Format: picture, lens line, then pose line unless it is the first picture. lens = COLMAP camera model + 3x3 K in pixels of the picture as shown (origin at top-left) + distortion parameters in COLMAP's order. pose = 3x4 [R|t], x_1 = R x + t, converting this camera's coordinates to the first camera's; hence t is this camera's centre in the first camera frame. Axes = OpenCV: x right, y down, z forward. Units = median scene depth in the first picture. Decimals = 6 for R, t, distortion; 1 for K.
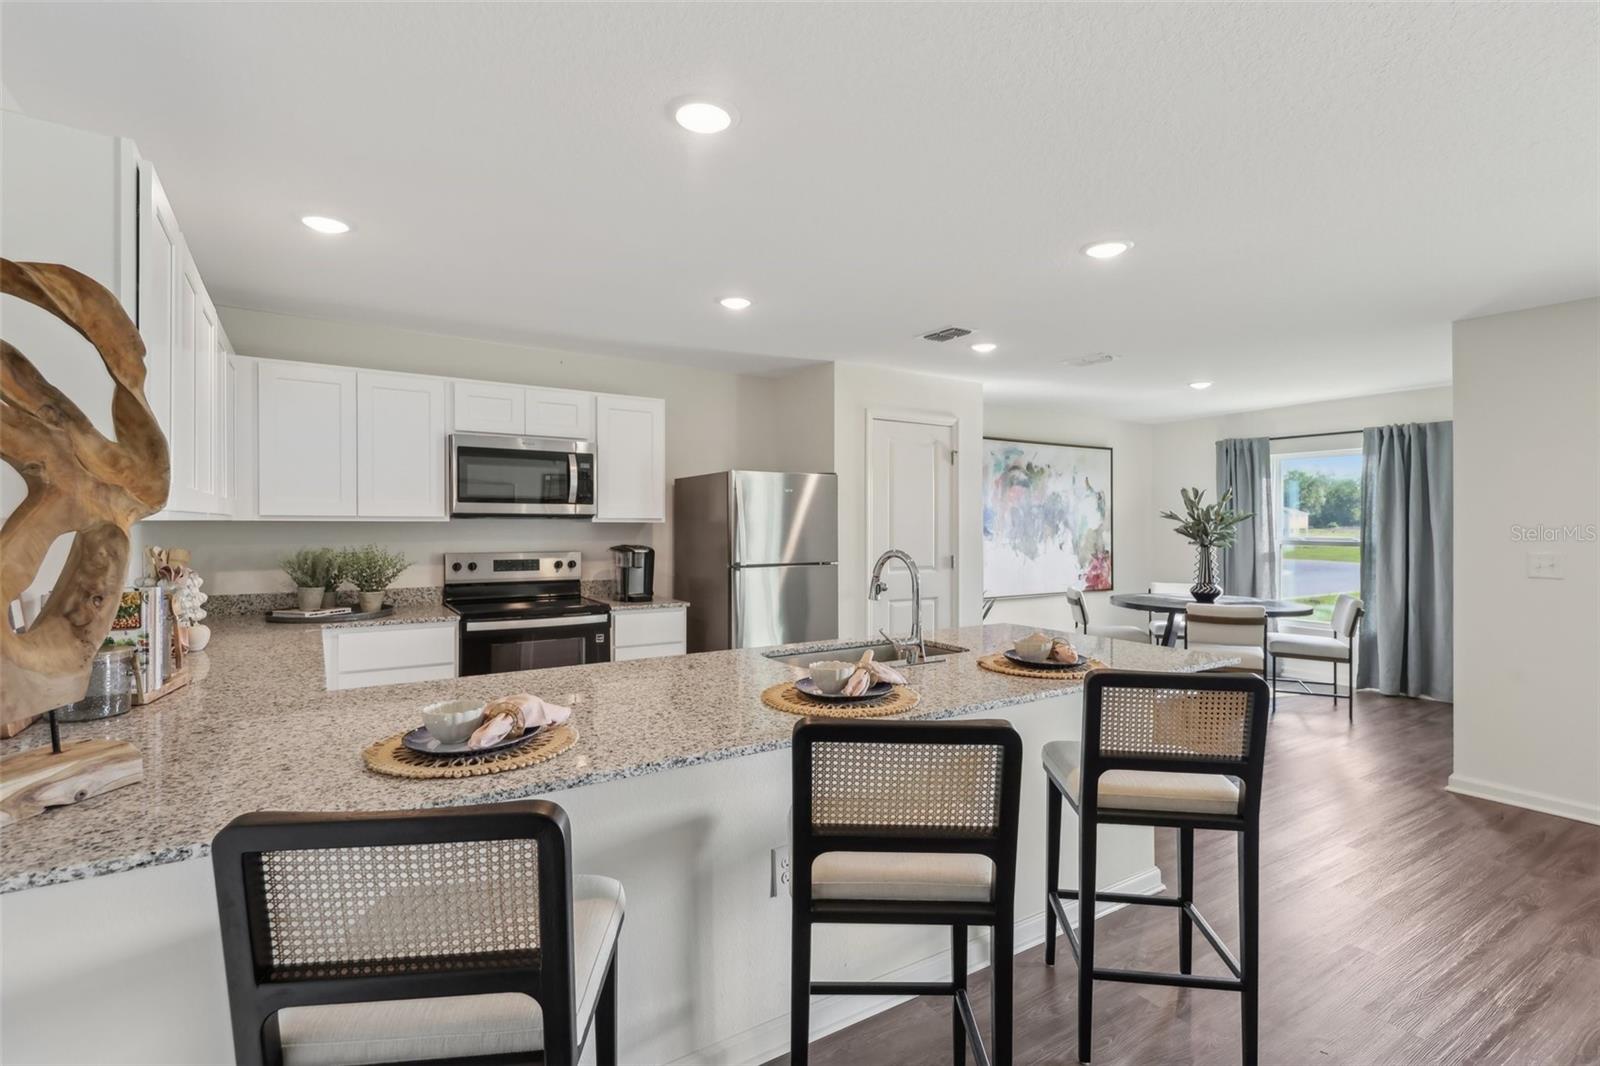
lens RADIAL K [[753.0, 0, 800.4], [0, 753.0, 523.9], [0, 0, 1]] dist [0.009685, -0.004708]
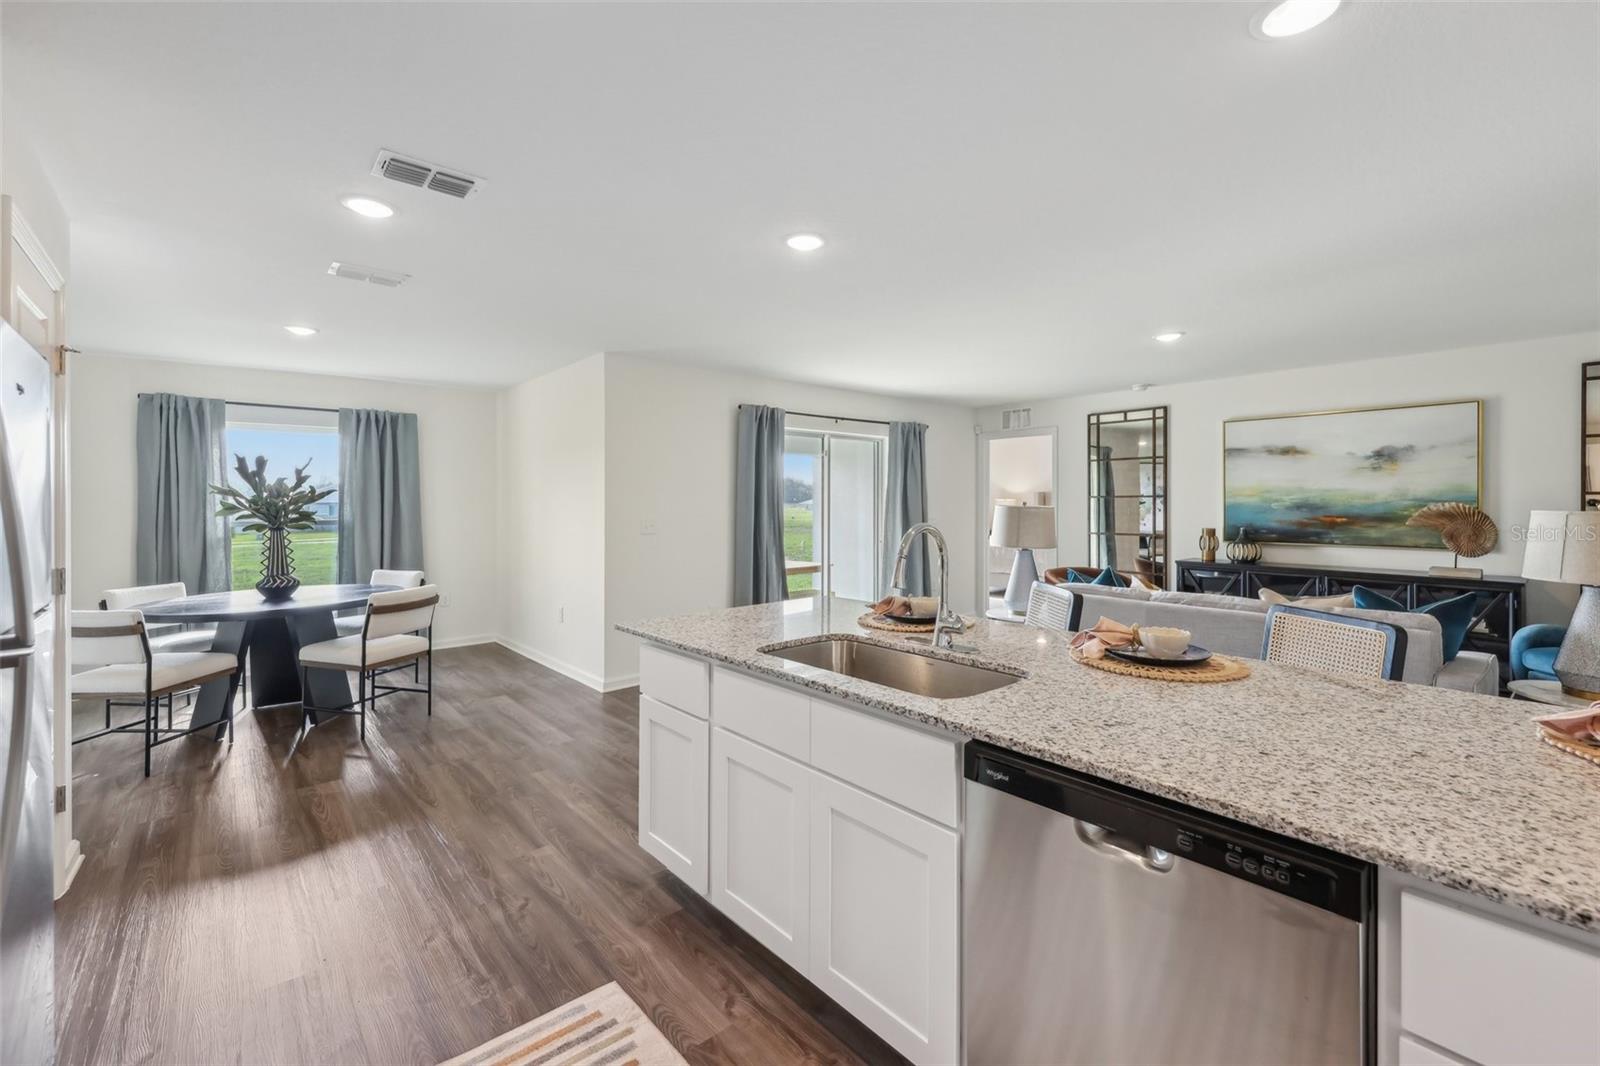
lens RADIAL K [[664.3, 0, 785.3], [0, 664.3, 503.1], [0, 0, 1]] dist [-0.002371, -0.001401]
pose [[-0.108136, 0.000274, 0.994136, -0.310667], [0.004273, 0.999991, 0.000189, 0.005956], [-0.994127, 0.004269, -0.108136, 0.745895]]
